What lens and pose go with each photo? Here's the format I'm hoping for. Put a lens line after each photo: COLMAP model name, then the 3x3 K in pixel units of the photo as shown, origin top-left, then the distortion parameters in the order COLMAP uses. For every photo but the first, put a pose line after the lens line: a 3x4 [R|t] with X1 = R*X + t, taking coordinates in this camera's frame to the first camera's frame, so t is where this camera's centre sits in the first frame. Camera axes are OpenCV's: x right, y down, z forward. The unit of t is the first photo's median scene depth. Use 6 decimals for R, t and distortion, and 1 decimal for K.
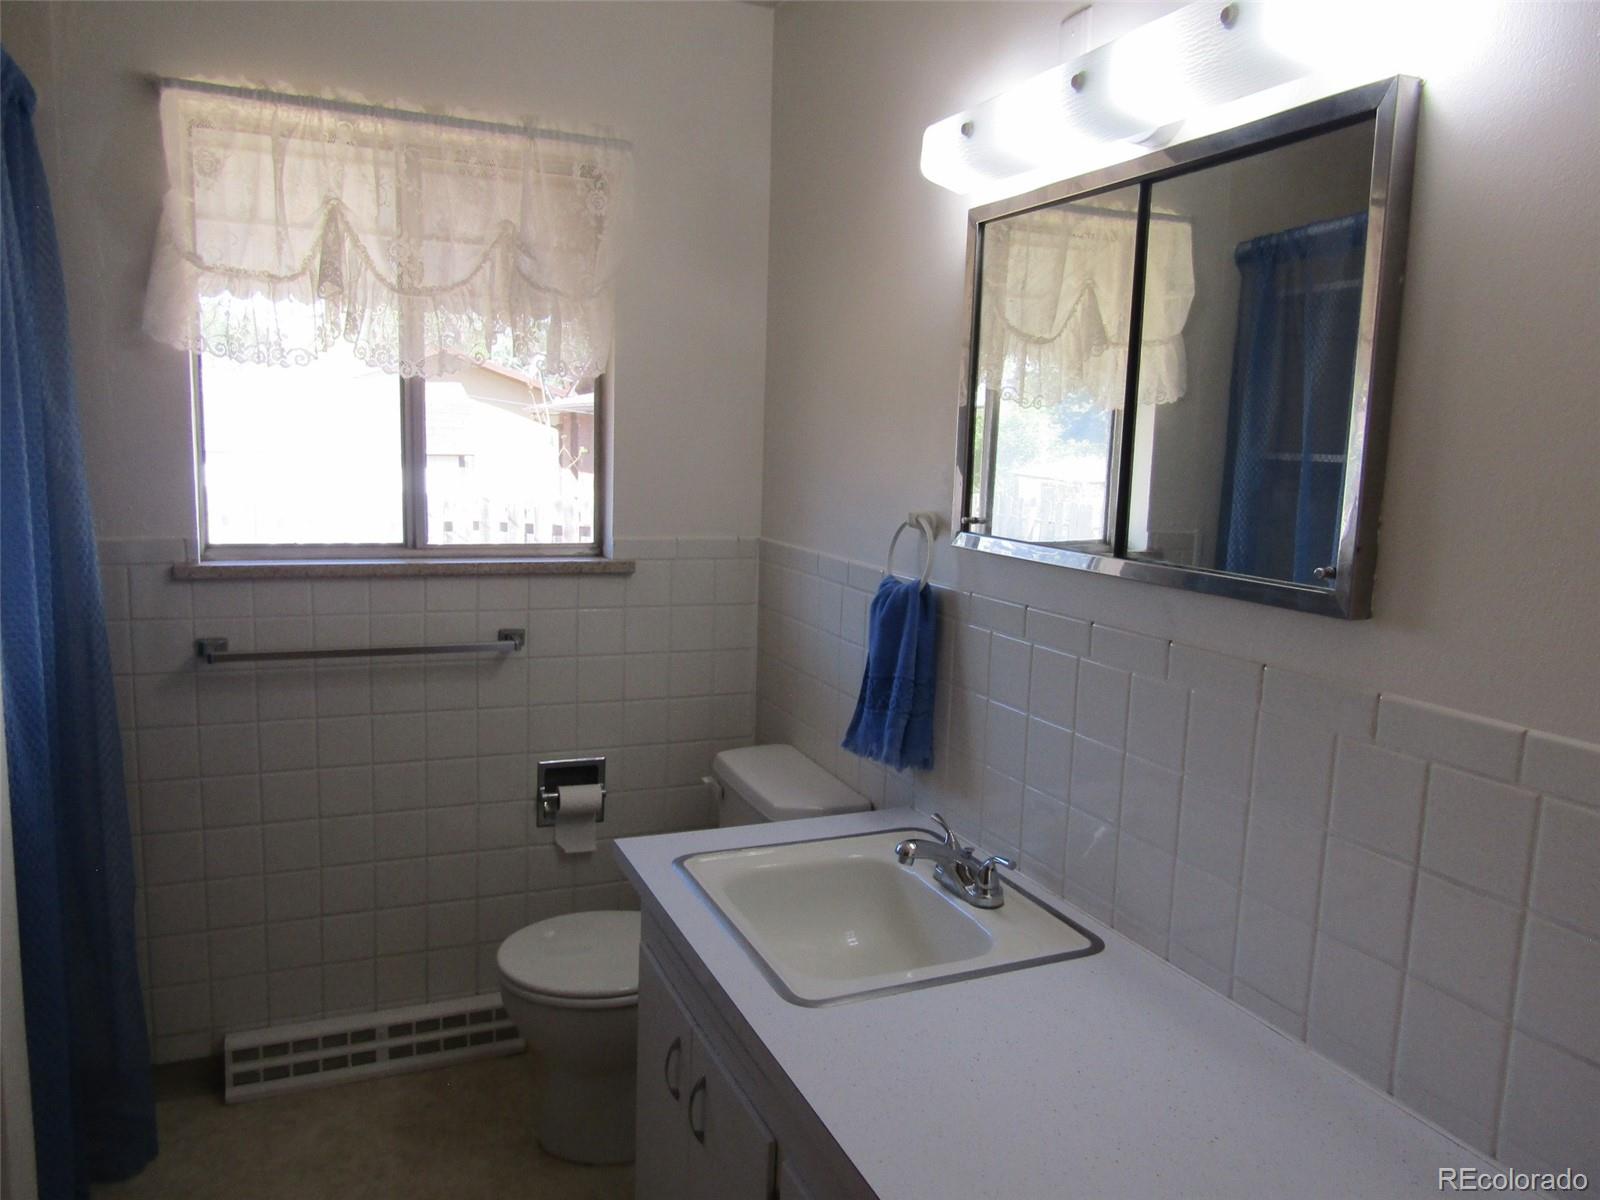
lens RADIAL K [[1122.5, 0, 799.3], [0, 1122.5, 601.3], [0, 0, 1]] dist [-0.010322, -0.007002]
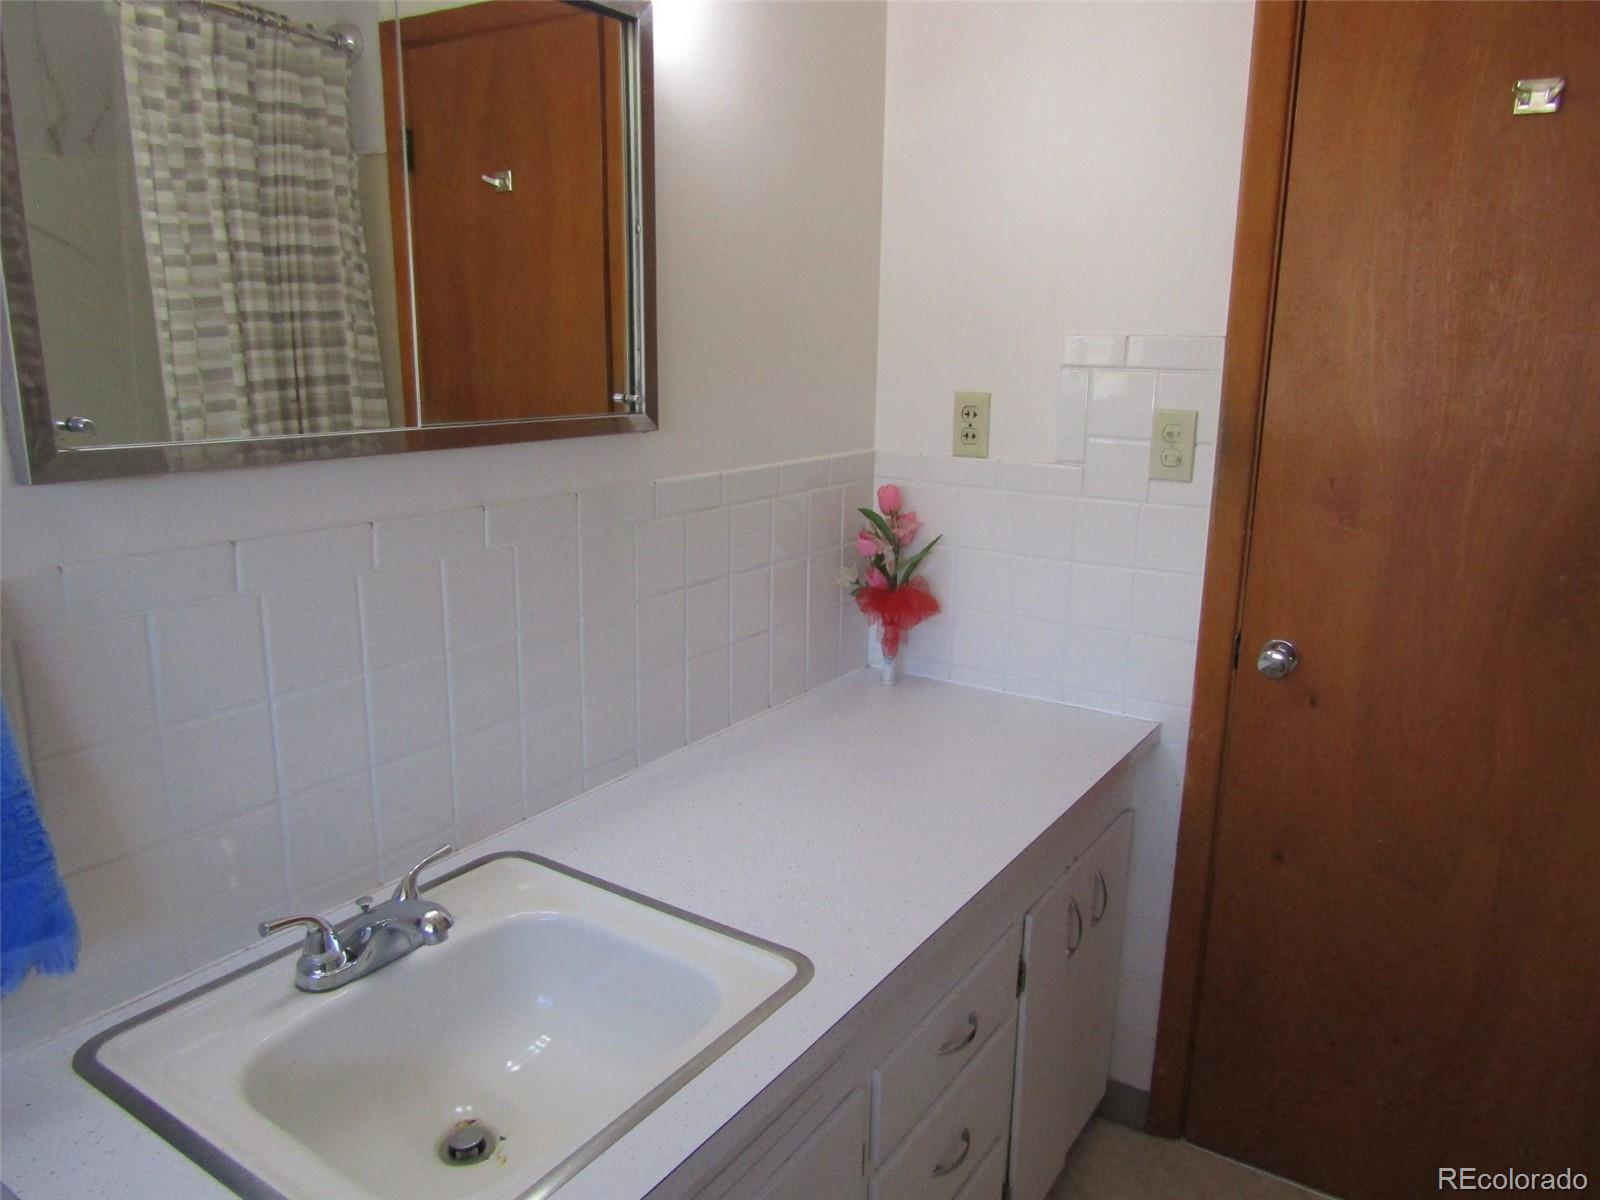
lens RADIAL K [[1122.5, 0, 799.6], [0, 1122.5, 597.9], [0, 0, 1]] dist [-0.010322, -0.007002]
pose [[-0.541523, -0.230979, 0.808332, -0.746378], [0.089200, 0.940301, 0.328446, -0.228405], [-0.835940, 0.249965, -0.488592, 1.624361]]
